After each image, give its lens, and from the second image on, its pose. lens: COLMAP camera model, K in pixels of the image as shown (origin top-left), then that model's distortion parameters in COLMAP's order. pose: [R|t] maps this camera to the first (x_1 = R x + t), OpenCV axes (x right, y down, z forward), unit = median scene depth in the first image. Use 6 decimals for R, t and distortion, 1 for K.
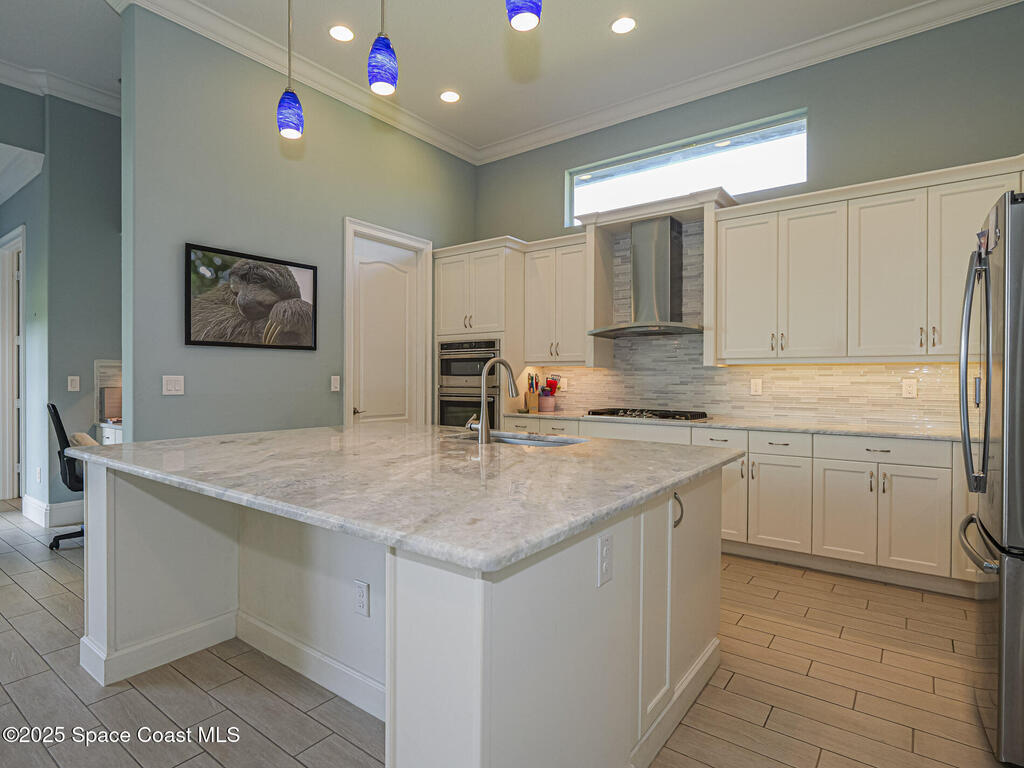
lens RADIAL K [[542.0, 0, 517.3], [0, 542.0, 383.7], [0, 0, 1]] dist [-0.000817, -0.000523]
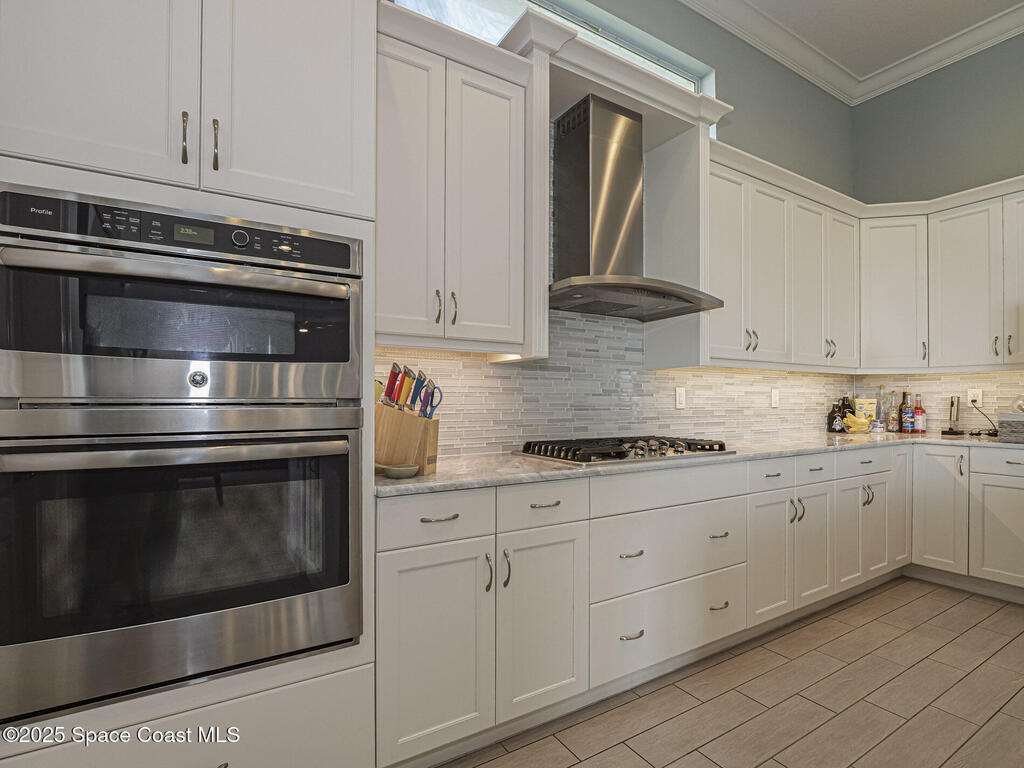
lens RADIAL K [[498.8, 0, 509.6], [0, 498.8, 397.5], [0, 0, 1]] dist [-0.015615, -0.000747]
pose [[0.391675, 0.000657, 0.920103, -0.295273], [0.007482, 0.999964, -0.003899, 0.006182], [-0.920073, 0.008412, 0.391657, 0.951326]]
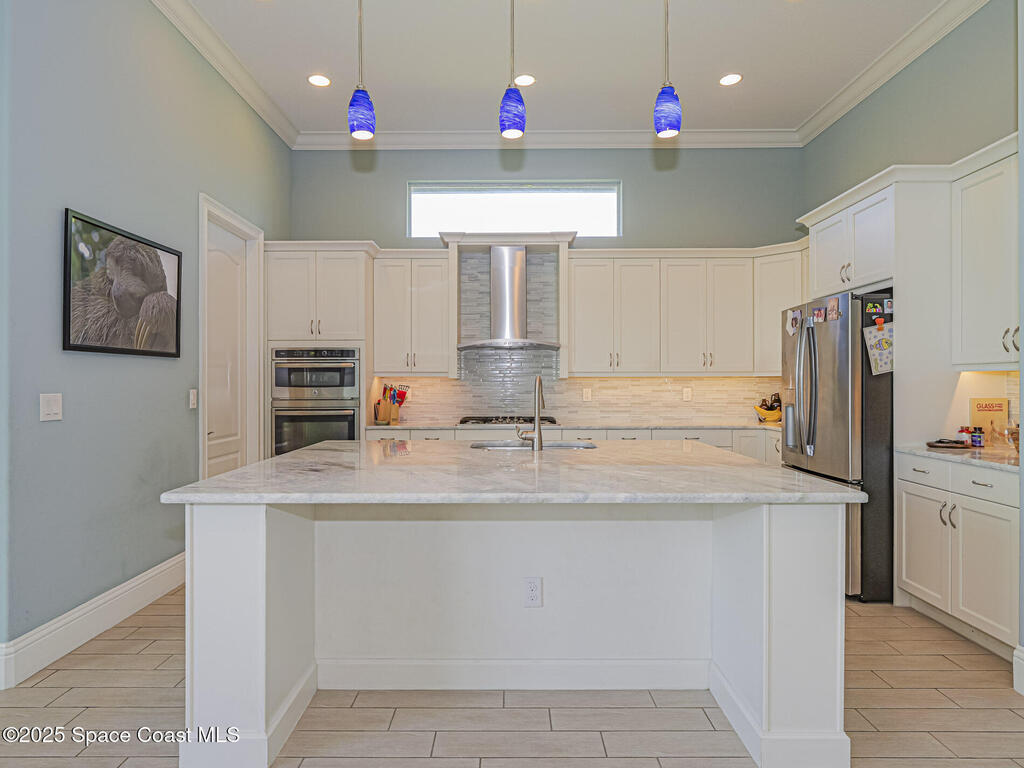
lens RADIAL K [[593.0, 0, 505.3], [0, 593.0, 384.9], [0, 0, 1]] dist [0.004185, -0.002333]
pose [[0.805712, -0.006402, 0.592274, -0.513770], [0.009268, 0.999955, -0.001799, -0.016041], [-0.592236, 0.006938, 0.805735, 0.019108]]
